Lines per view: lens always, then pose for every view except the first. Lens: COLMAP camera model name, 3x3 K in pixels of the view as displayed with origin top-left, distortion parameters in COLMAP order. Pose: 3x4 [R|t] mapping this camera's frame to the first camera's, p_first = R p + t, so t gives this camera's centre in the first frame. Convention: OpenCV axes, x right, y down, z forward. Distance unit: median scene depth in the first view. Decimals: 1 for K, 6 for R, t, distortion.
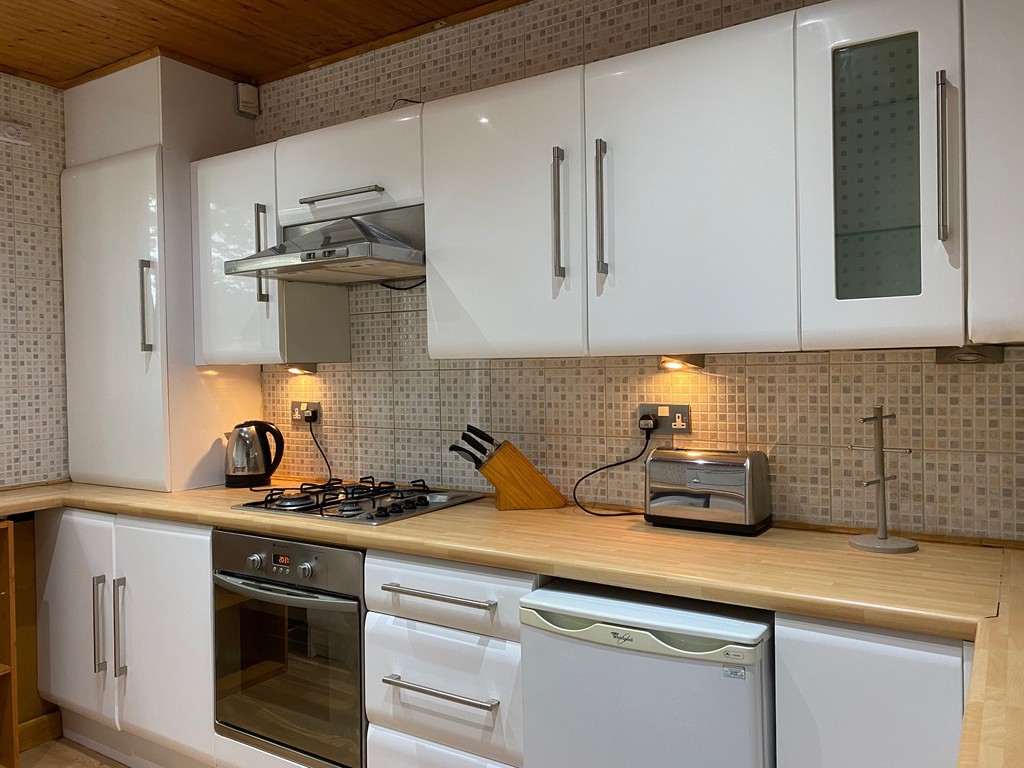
lens RADIAL K [[769.5, 0, 512.0], [0, 769.5, 384.0], [0, 0, 1]] dist [0.001865, -0.001787]
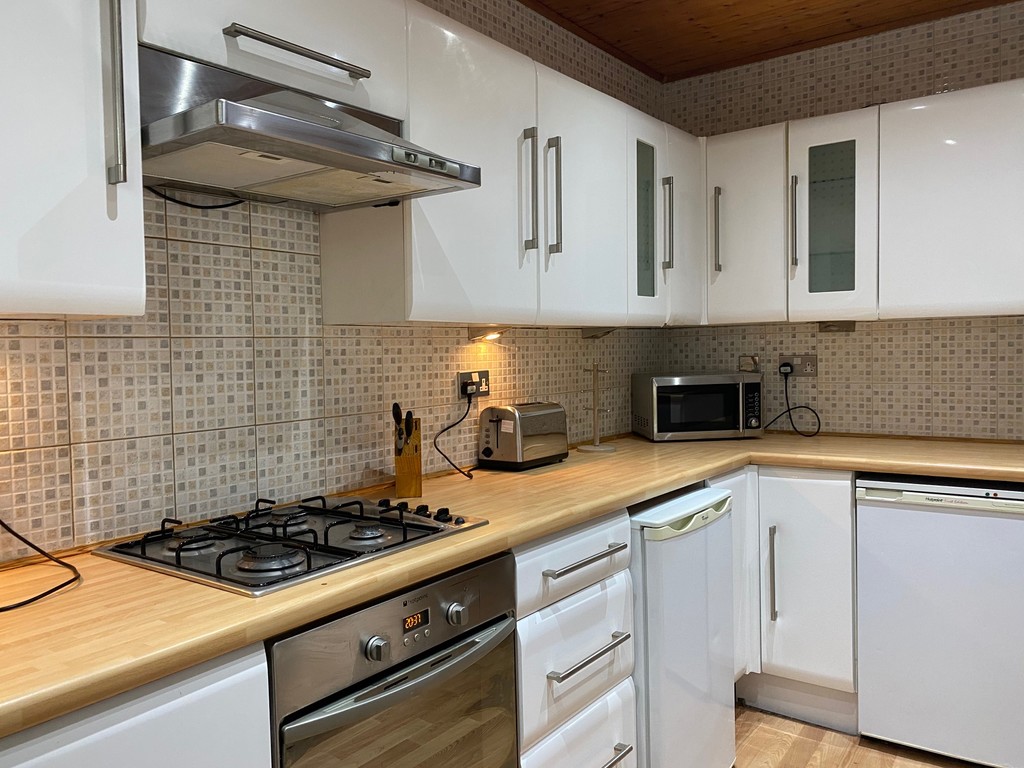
lens RADIAL K [[813.4, 0, 512.0], [0, 813.4, 384.0], [0, 0, 1]] dist [0.089238, -0.002108]
pose [[0.056663, -0.035431, 0.997764, -0.880059], [0.031237, 0.998944, 0.033699, 0.006059], [-0.997905, 0.029258, 0.057710, 0.783660]]
